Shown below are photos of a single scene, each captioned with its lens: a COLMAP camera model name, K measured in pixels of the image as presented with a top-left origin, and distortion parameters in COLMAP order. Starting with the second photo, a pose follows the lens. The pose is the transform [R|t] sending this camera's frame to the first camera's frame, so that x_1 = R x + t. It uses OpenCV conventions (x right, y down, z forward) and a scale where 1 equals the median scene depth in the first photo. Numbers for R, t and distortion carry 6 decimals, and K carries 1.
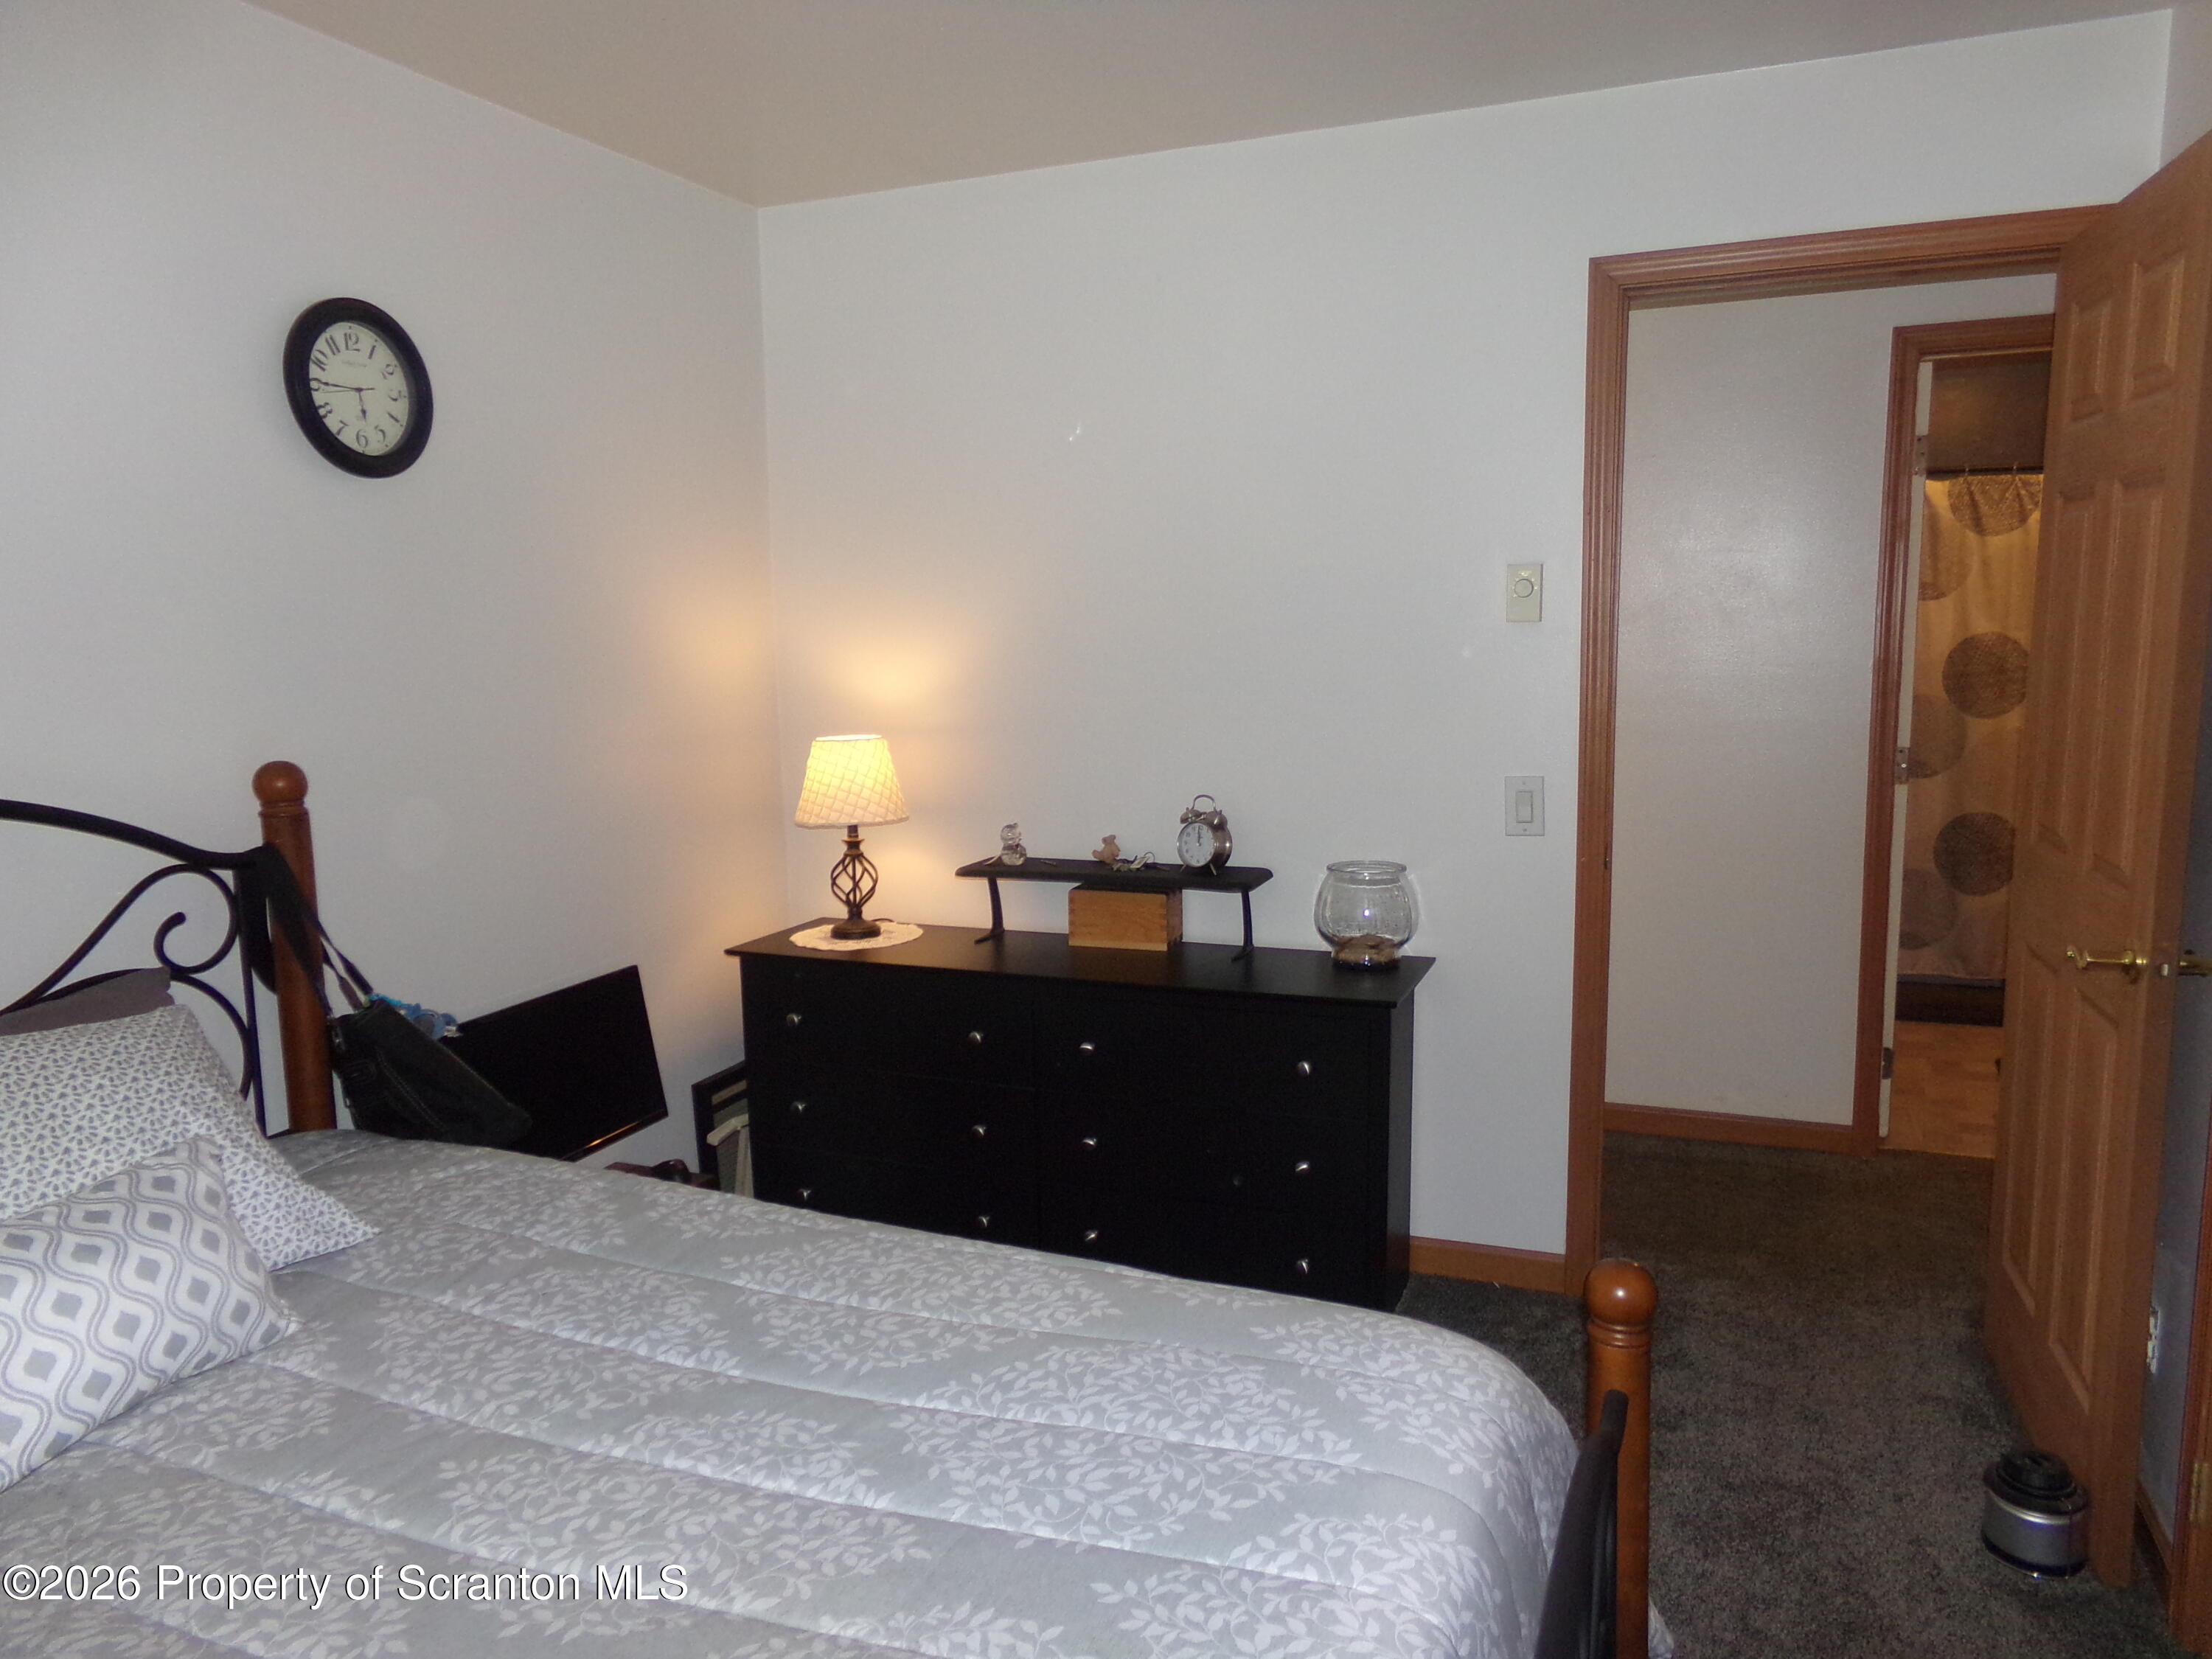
lens RADIAL K [[1517.3, 0, 1105.7], [0, 1517.3, 828.8], [0, 0, 1]] dist [-0.000588, -0.000463]
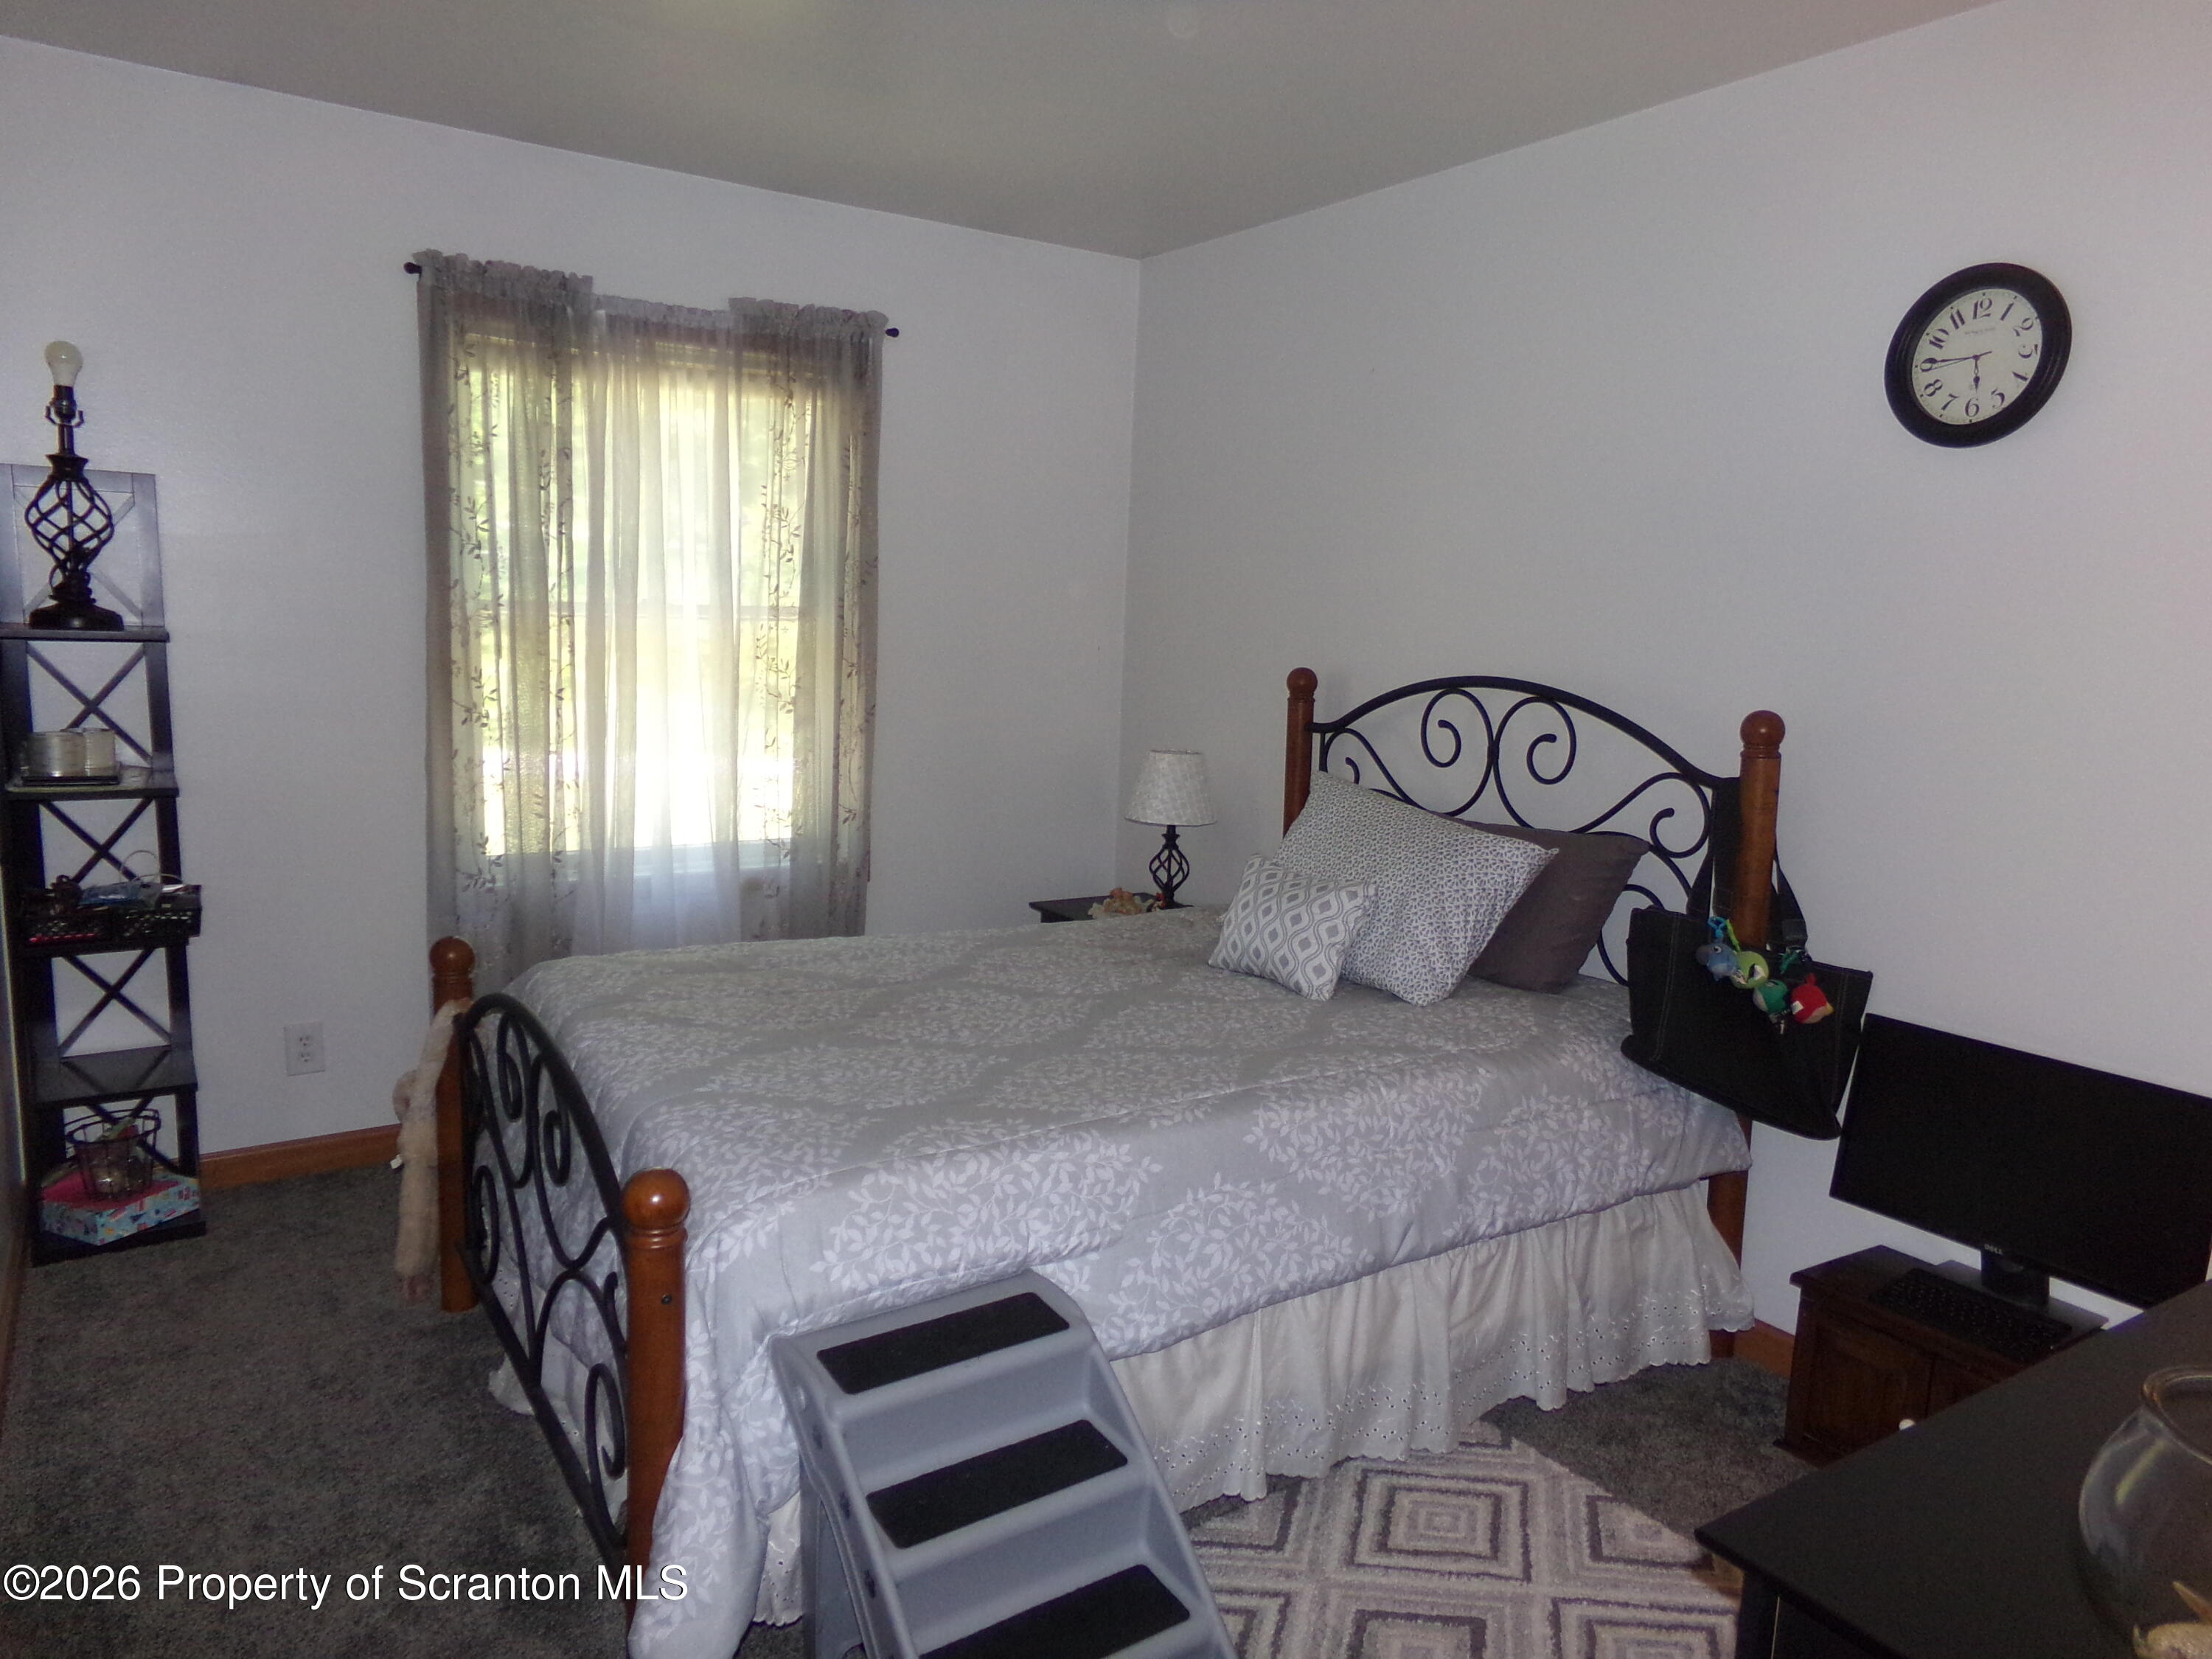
lens RADIAL K [[1517.3, 0, 1105.3], [0, 1517.3, 828.1], [0, 0, 1]] dist [-0.000588, -0.000463]
pose [[-0.573308, 0.130193, -0.808930, 0.737872], [-0.124863, 0.961880, 0.243303, -0.185692], [0.809770, 0.240493, -0.535197, 1.280393]]
